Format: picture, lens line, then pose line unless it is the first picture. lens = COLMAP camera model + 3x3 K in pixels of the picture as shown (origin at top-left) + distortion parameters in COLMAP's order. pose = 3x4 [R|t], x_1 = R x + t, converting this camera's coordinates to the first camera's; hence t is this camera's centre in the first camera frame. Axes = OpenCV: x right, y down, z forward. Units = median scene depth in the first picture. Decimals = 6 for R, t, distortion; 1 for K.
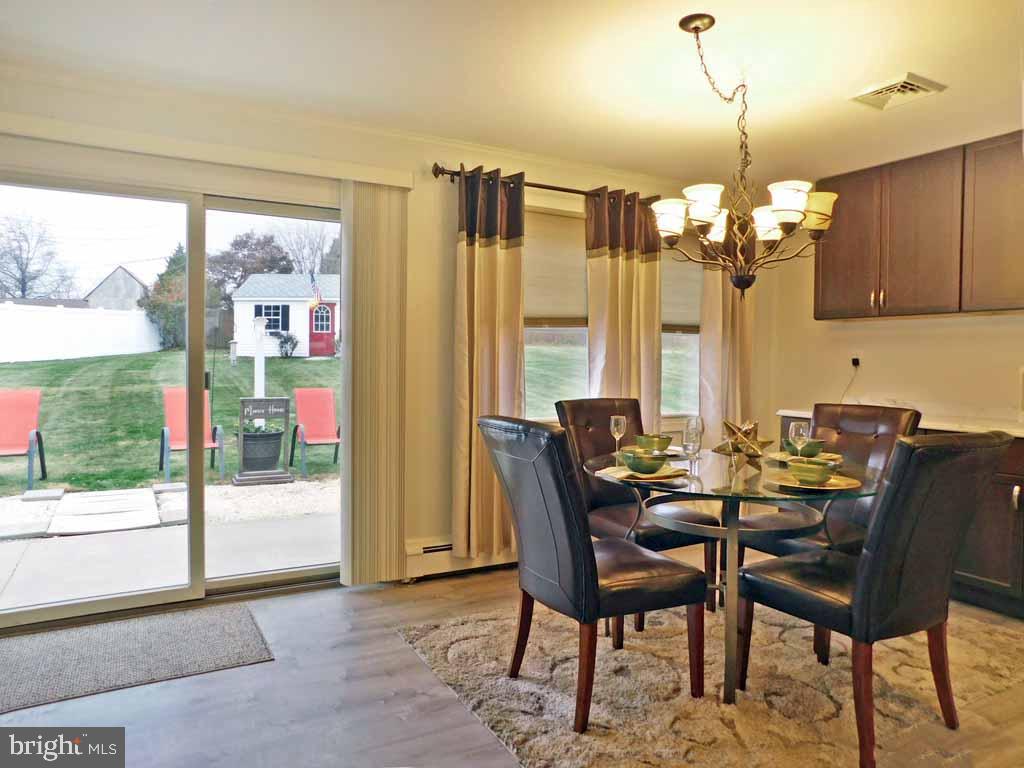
lens RADIAL K [[683.6, 0, 507.8], [0, 683.6, 384.7], [0, 0, 1]] dist [-0.069887, 0.055932]
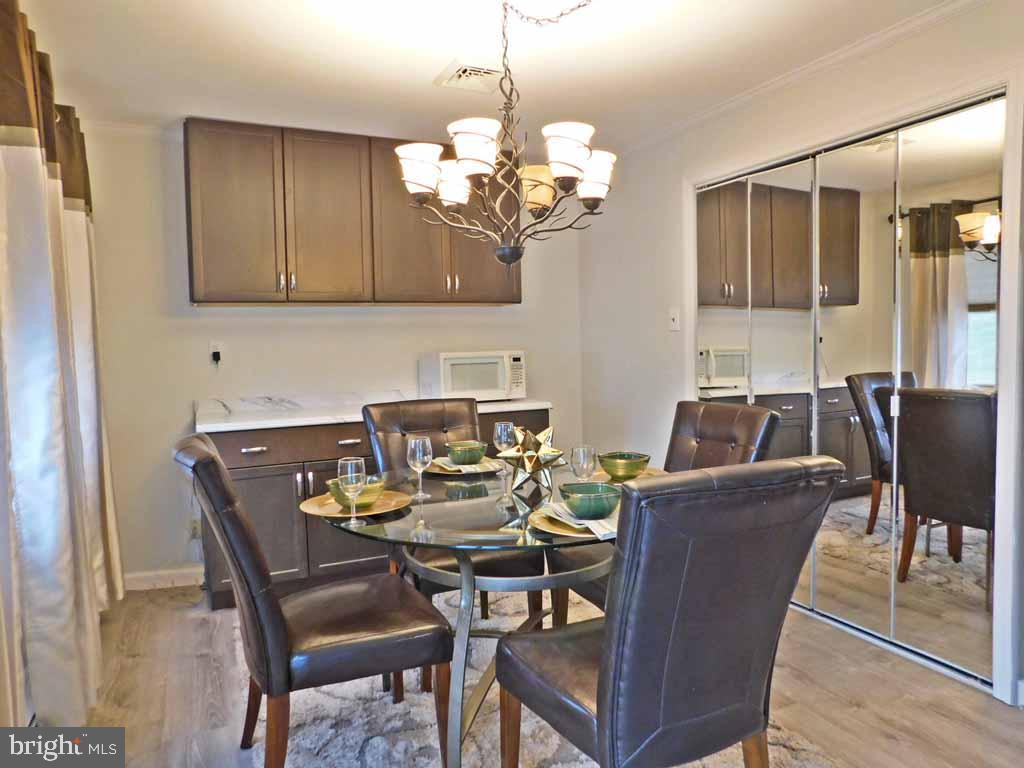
lens RADIAL K [[683.6, 0, 511.8], [0, 683.6, 384.5], [0, 0, 1]] dist [-0.069887, 0.055932]
pose [[0.070774, -0.069865, 0.995043, -0.391240], [0.062955, 0.995868, 0.065446, -0.043898], [-0.995504, 0.058011, 0.074880, 0.822238]]
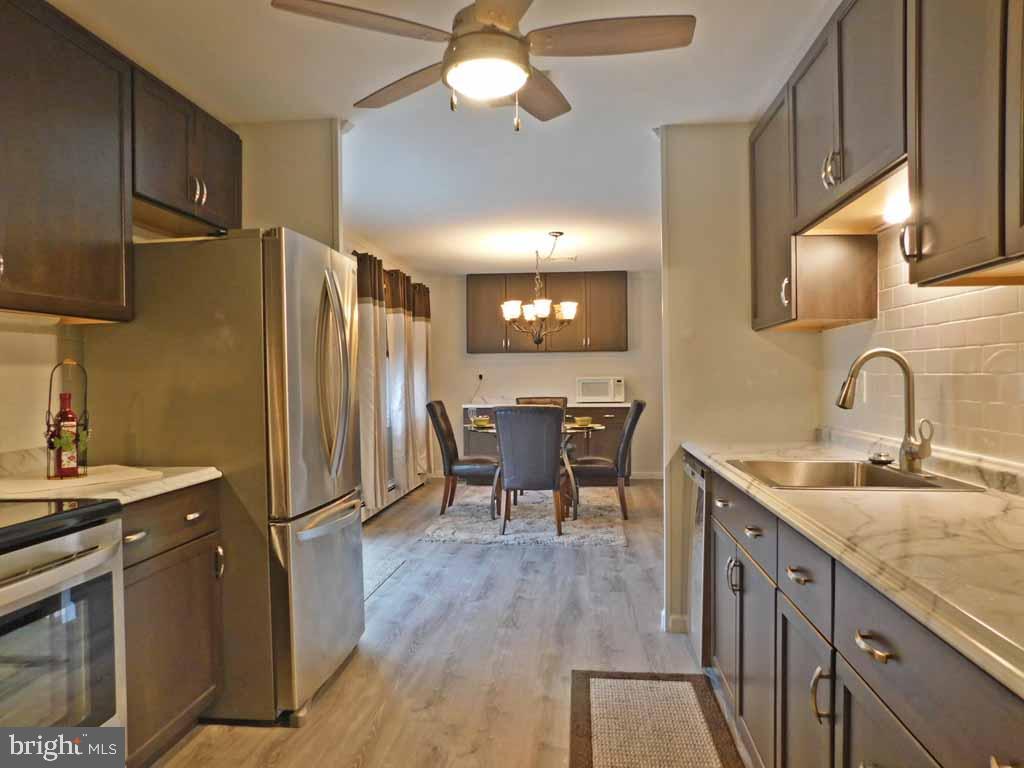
lens RADIAL K [[683.6, 0, 515.1], [0, 683.6, 380.4], [0, 0, 1]] dist [-0.069887, 0.055932]
pose [[0.577492, -0.024635, 0.816025, -1.294373], [0.048941, 0.998792, -0.004482, -0.015398], [-0.814928, 0.042525, 0.577999, -0.180833]]
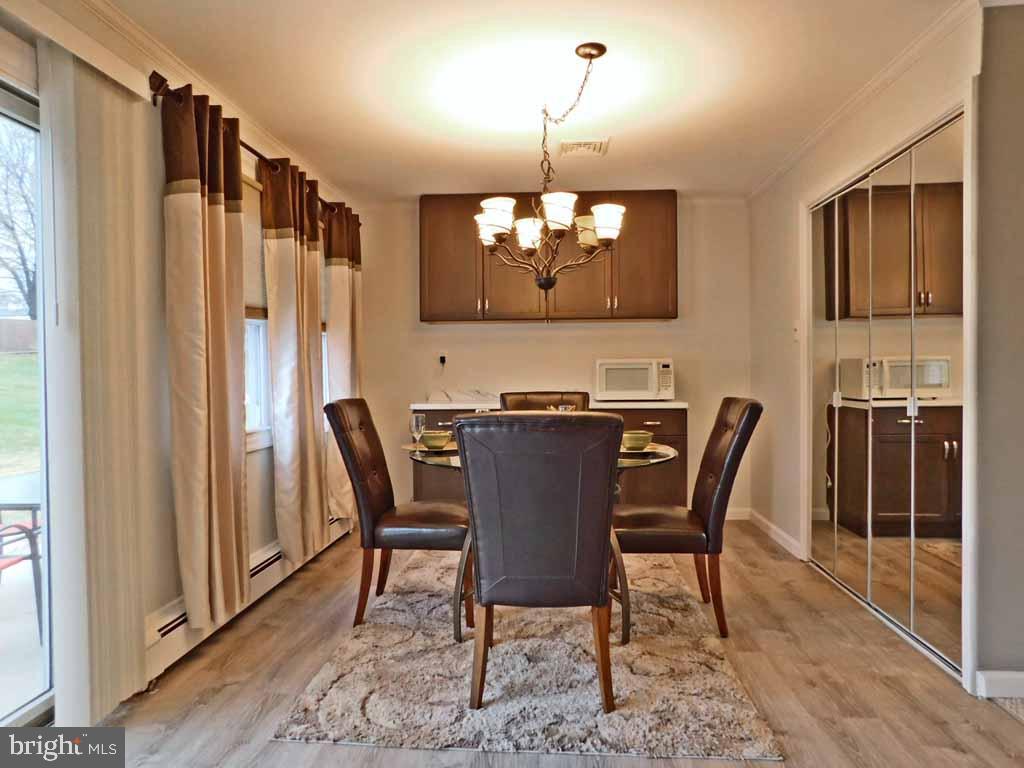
lens RADIAL K [[683.6, 0, 513.8], [0, 683.6, 386.1], [0, 0, 1]] dist [-0.069887, 0.055932]
pose [[0.548458, -0.035773, 0.835413, -0.548751], [0.047468, 0.998805, 0.011606, 0.004130], [-0.834830, 0.033290, 0.549501, 0.370132]]
